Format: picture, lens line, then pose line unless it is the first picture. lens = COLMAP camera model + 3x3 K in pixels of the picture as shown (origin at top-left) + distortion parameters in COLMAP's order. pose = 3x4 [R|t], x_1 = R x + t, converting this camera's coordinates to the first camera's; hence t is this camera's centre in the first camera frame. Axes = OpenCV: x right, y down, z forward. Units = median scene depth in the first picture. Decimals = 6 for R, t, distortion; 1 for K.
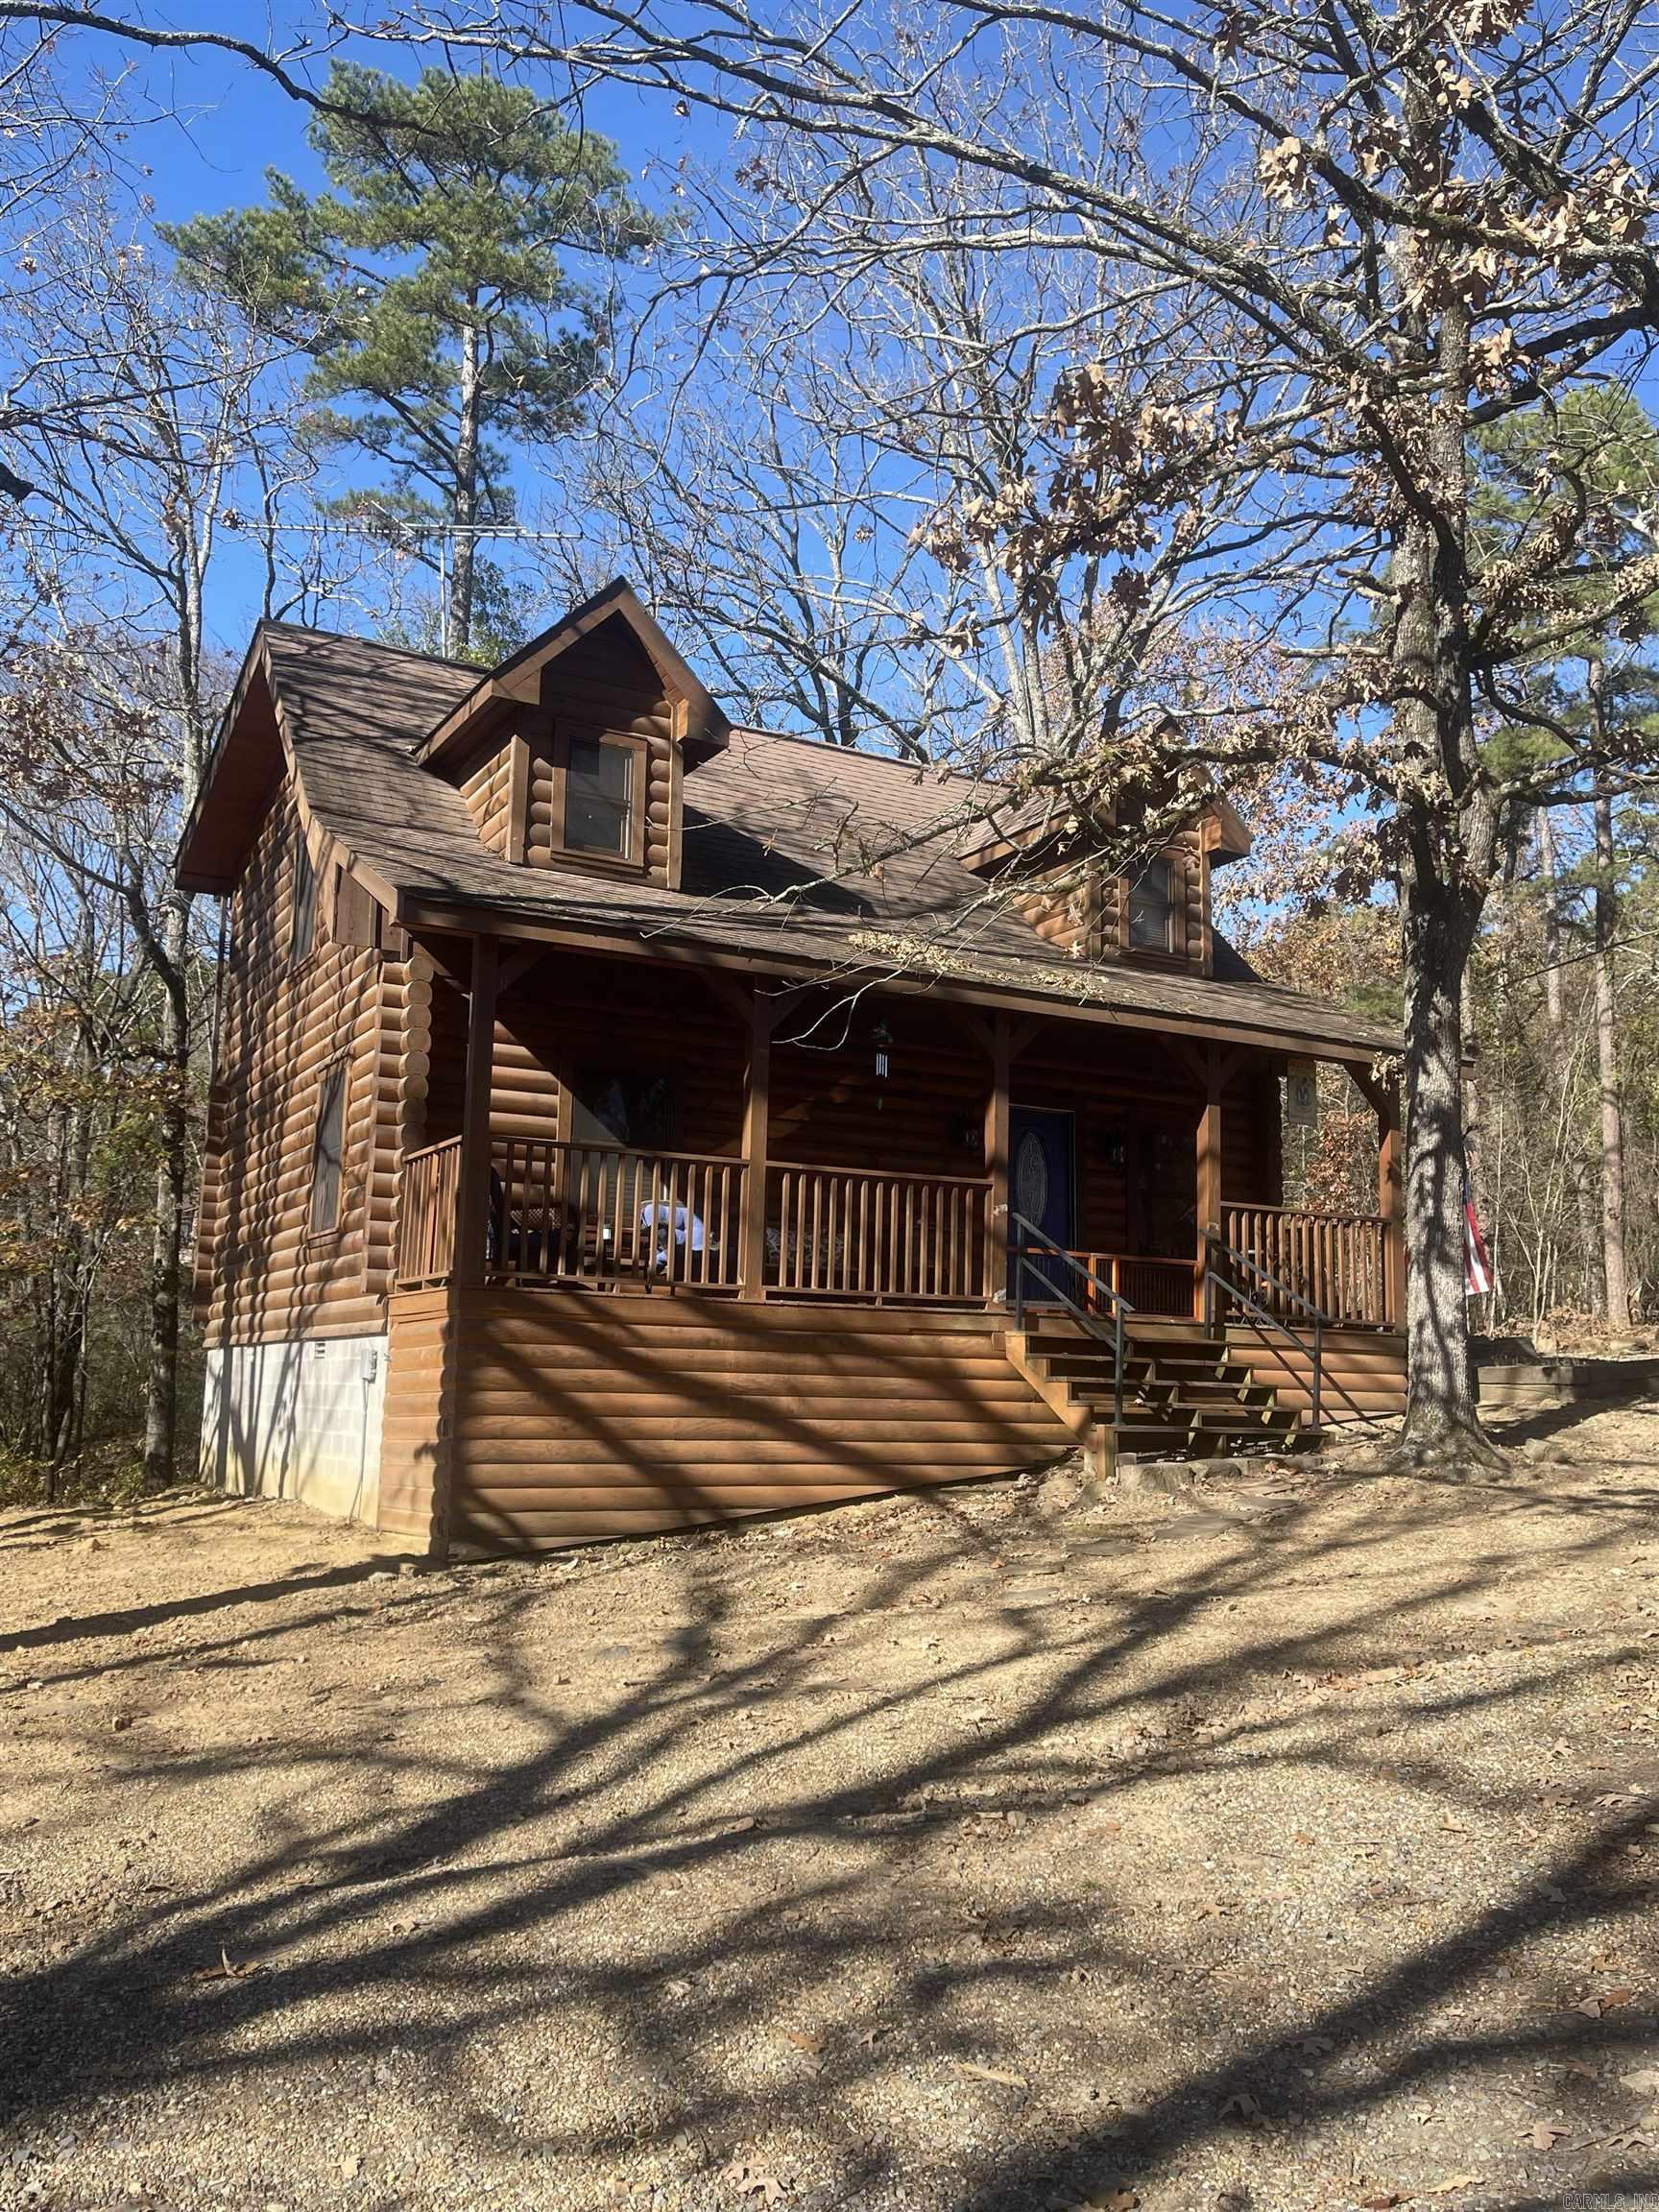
lens RADIAL K [[1875.4, 0, 810.9], [0, 1875.4, 1104.0], [0, 0, 1]] dist [0.045141, -0.015091]
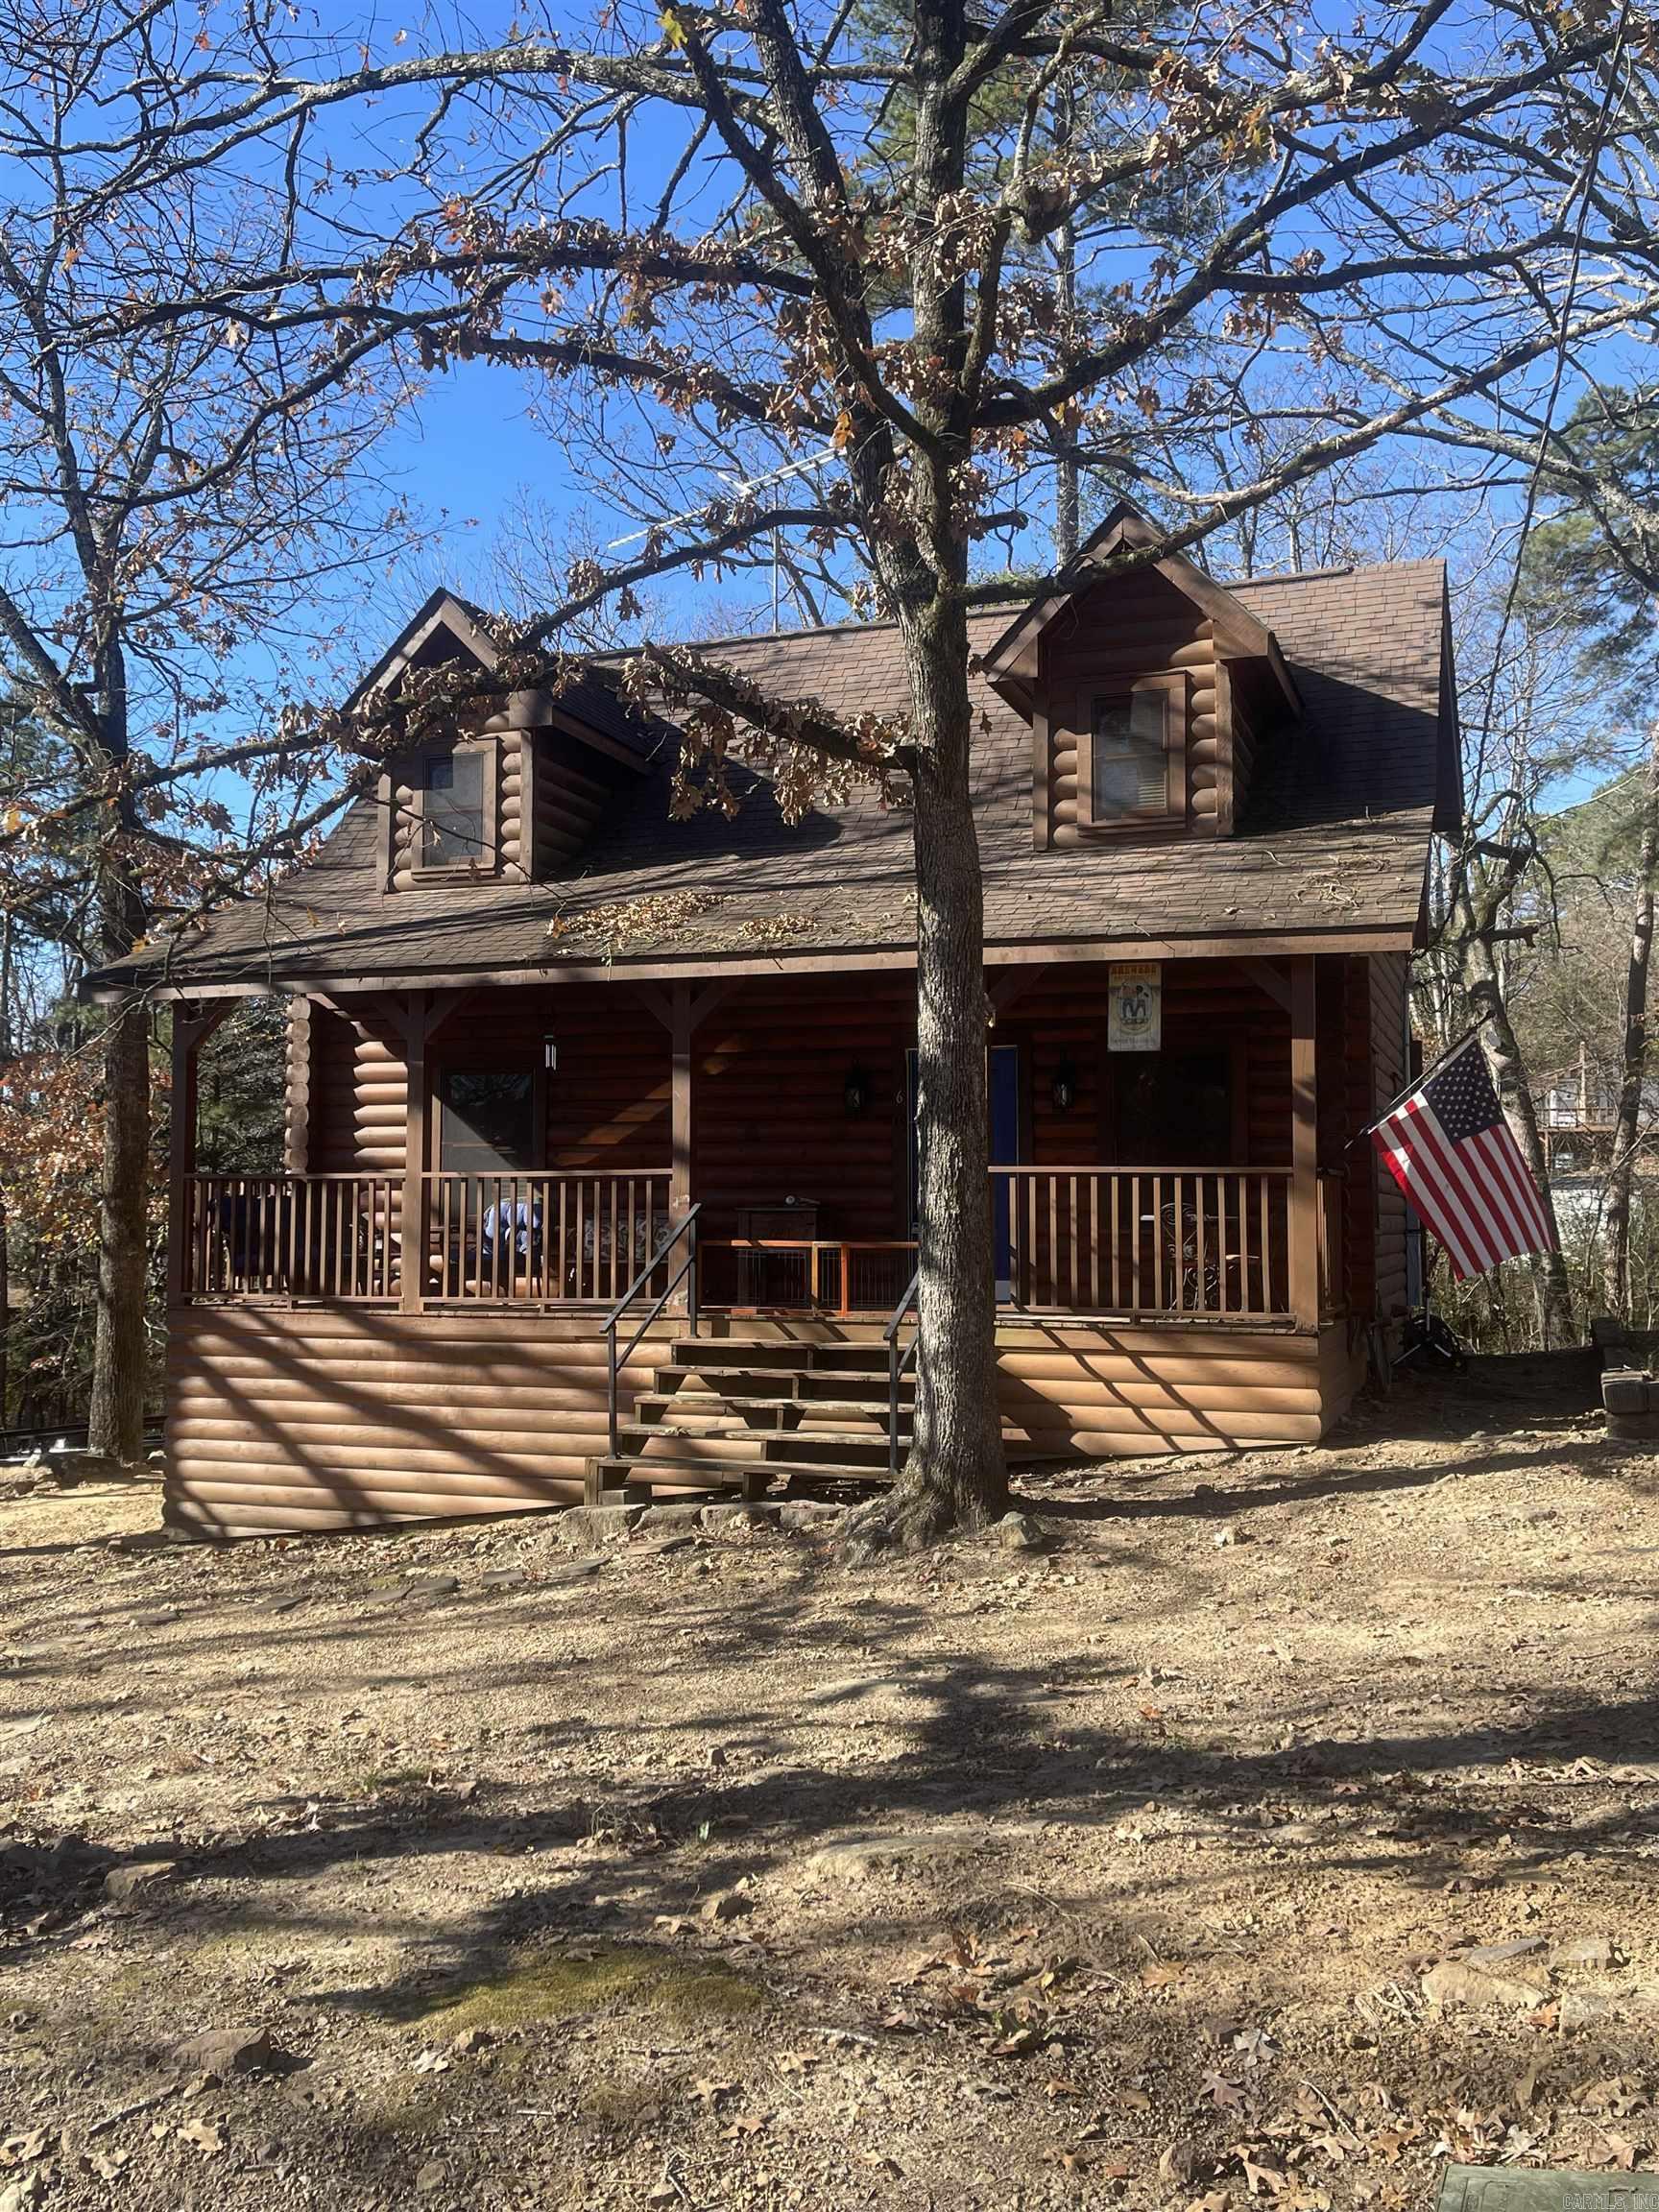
lens RADIAL K [[1946.4, 0, 818.2], [0, 1946.4, 1102.1], [0, 0, 1]] dist [0.056893, -0.057618]
pose [[0.656810, -0.066811, -0.751091, 0.873991], [0.128105, 0.991474, 0.023831, -0.004530], [0.743095, -0.111871, 0.659769, 0.457842]]
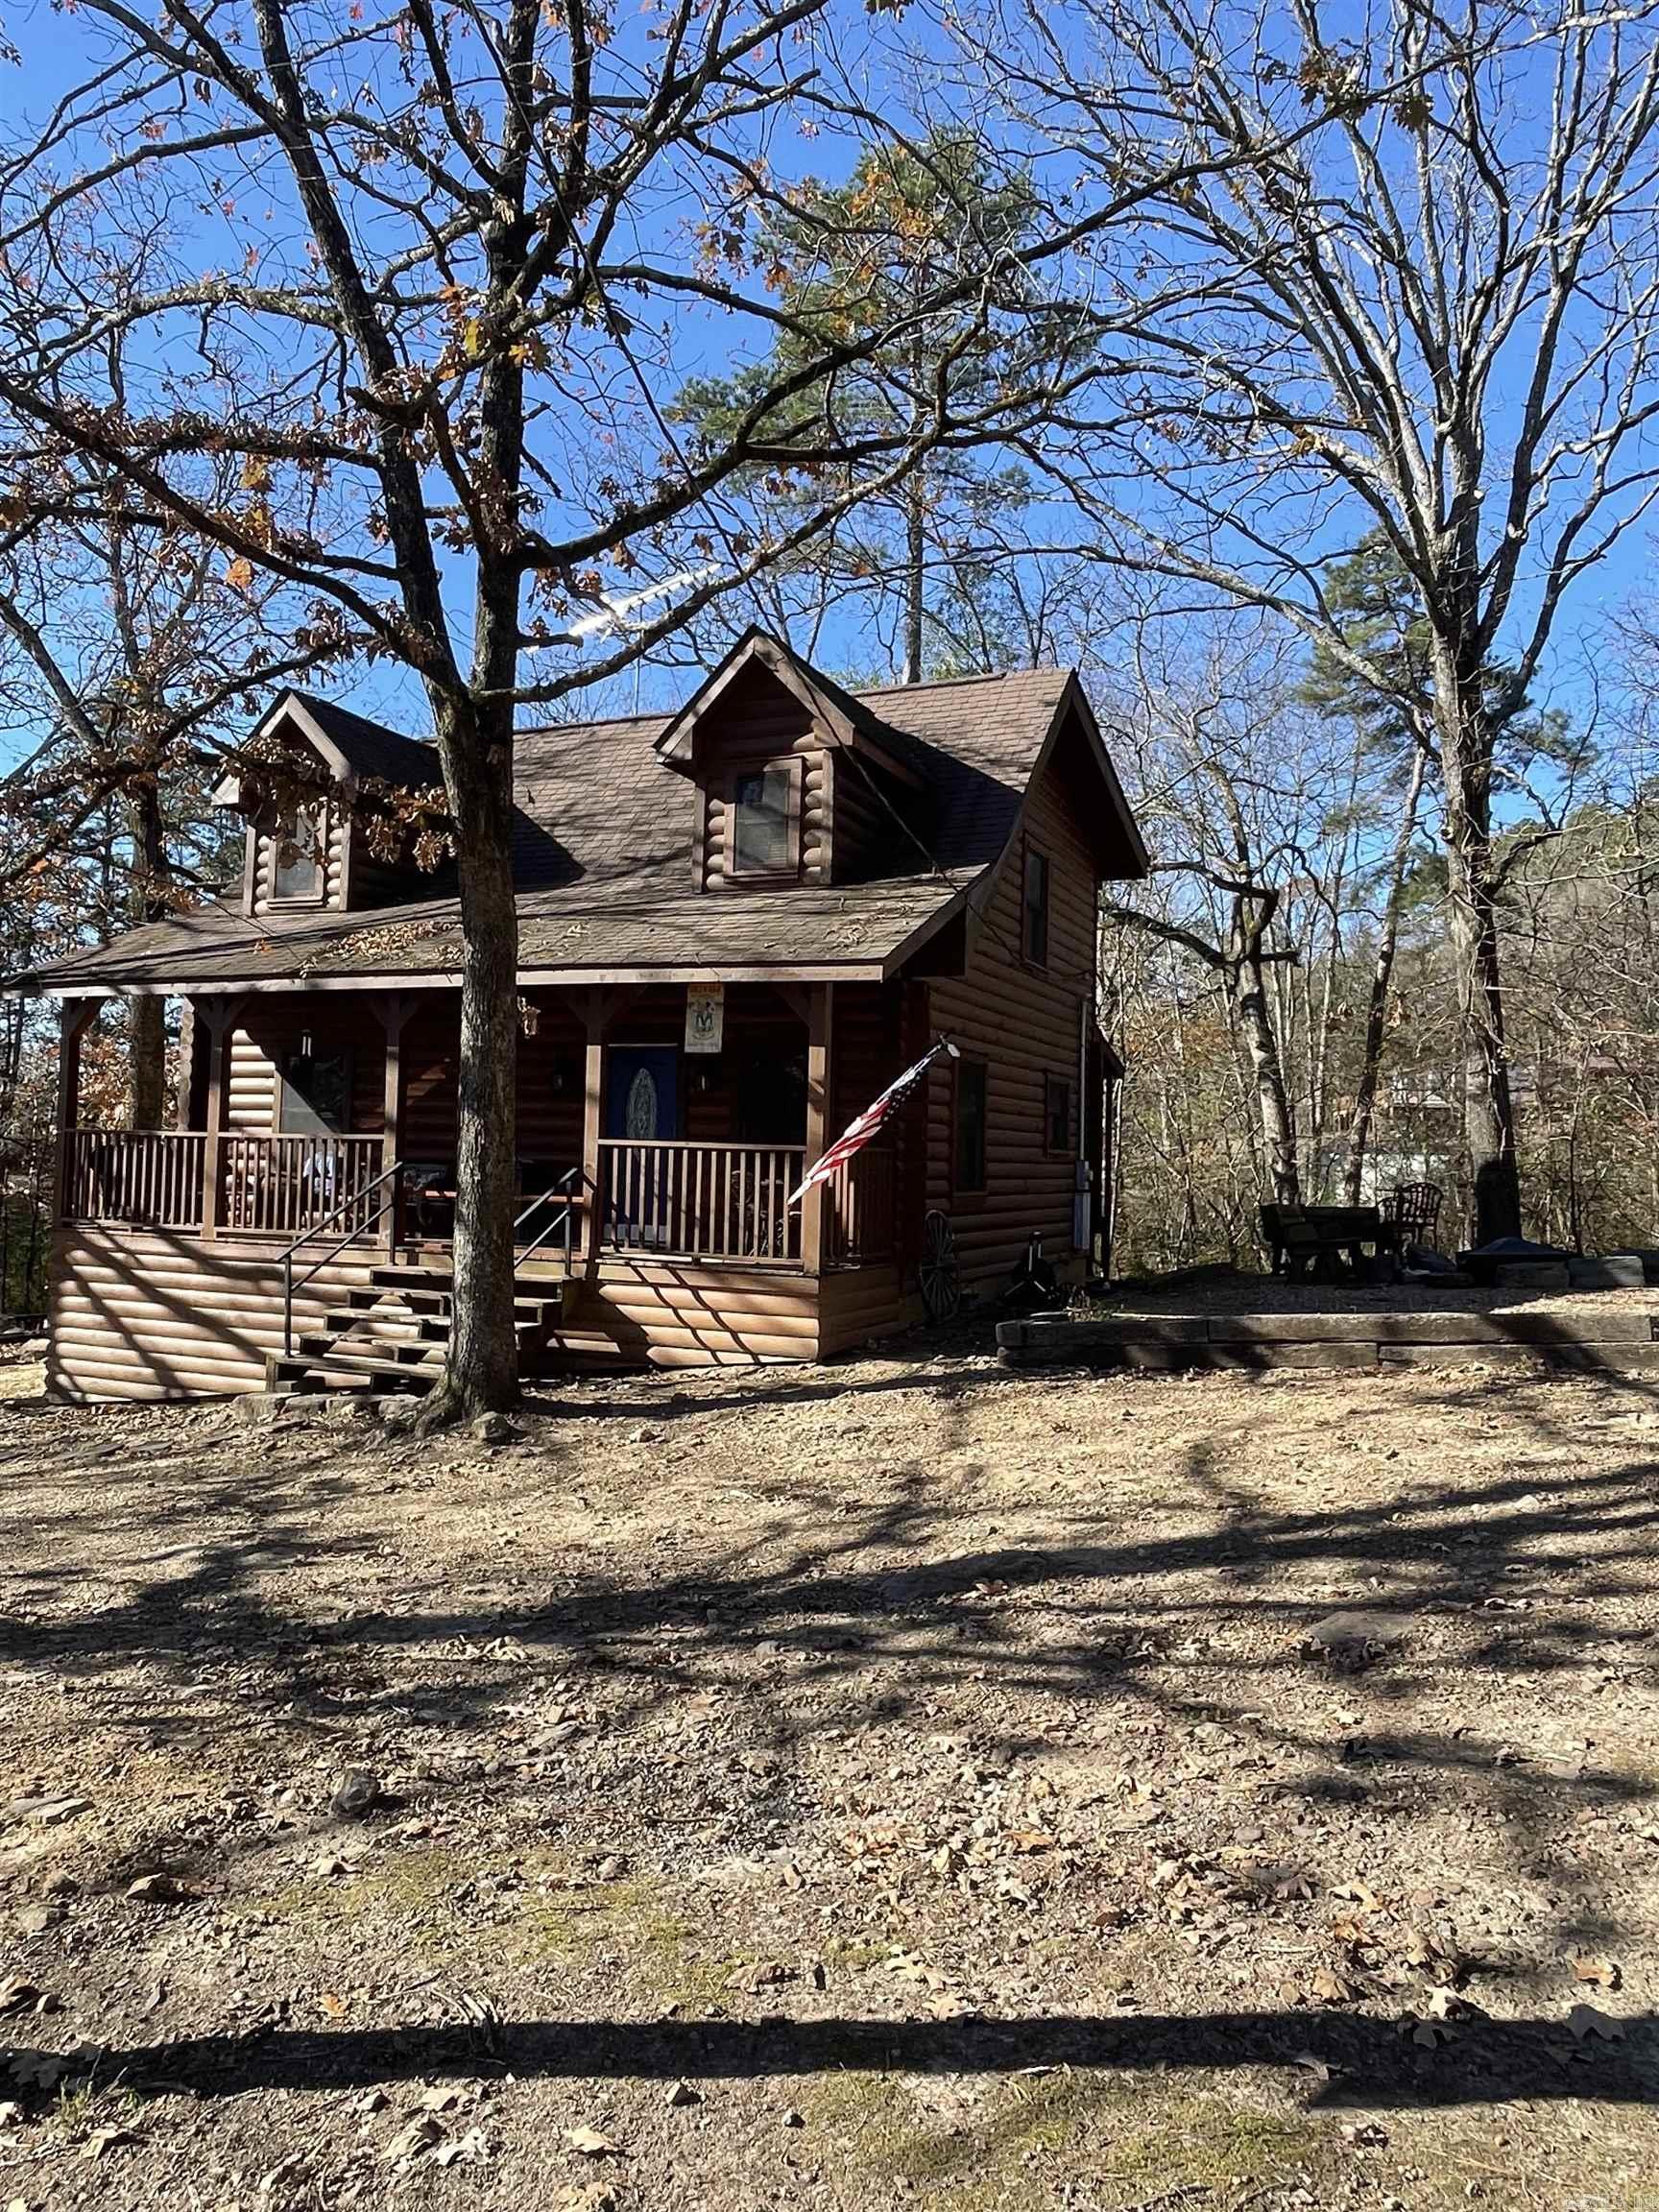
lens RADIAL K [[1480.6, 0, 832.1], [0, 1480.6, 1093.0], [0, 0, 1]] dist [0.021461, -0.021268]
pose [[0.610216, -0.041348, -0.791155, 1.035632], [0.109542, 0.993448, 0.032570, 0.015428], [0.784625, -0.106539, 0.610748, 0.680635]]
